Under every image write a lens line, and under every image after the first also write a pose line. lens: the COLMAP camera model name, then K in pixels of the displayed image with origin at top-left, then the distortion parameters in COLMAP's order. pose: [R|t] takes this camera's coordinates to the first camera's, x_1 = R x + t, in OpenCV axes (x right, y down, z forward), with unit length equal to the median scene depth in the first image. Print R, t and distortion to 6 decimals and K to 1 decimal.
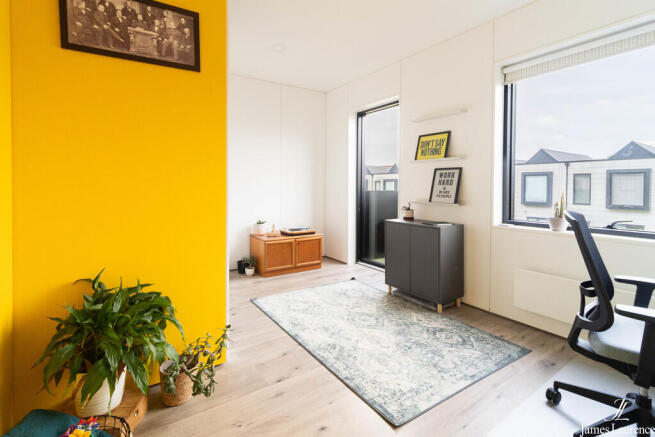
lens RADIAL K [[317.4, 0, 324.6], [0, 317.4, 191.9], [0, 0, 1]] dist [0.001750, 0.000371]
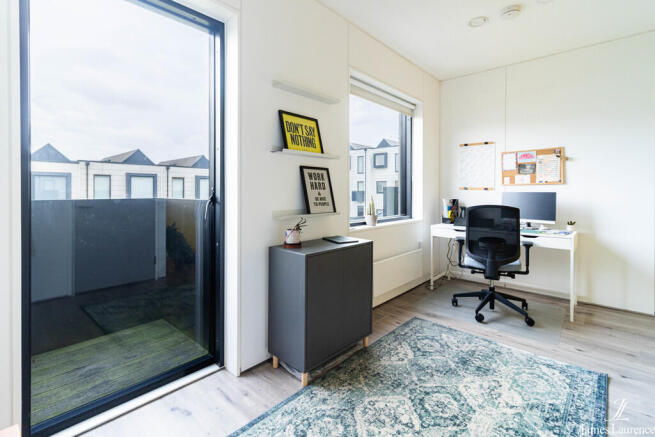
lens RADIAL K [[317.4, 0, 324.6], [0, 317.4, 191.9], [0, 0, 1]] dist [0.001750, 0.000371]
pose [[-0.250348, -0.007156, 0.968129, -0.423003], [0.018804, 0.999748, 0.012252, -0.028991], [-0.967973, 0.021272, -0.250151, 1.381682]]
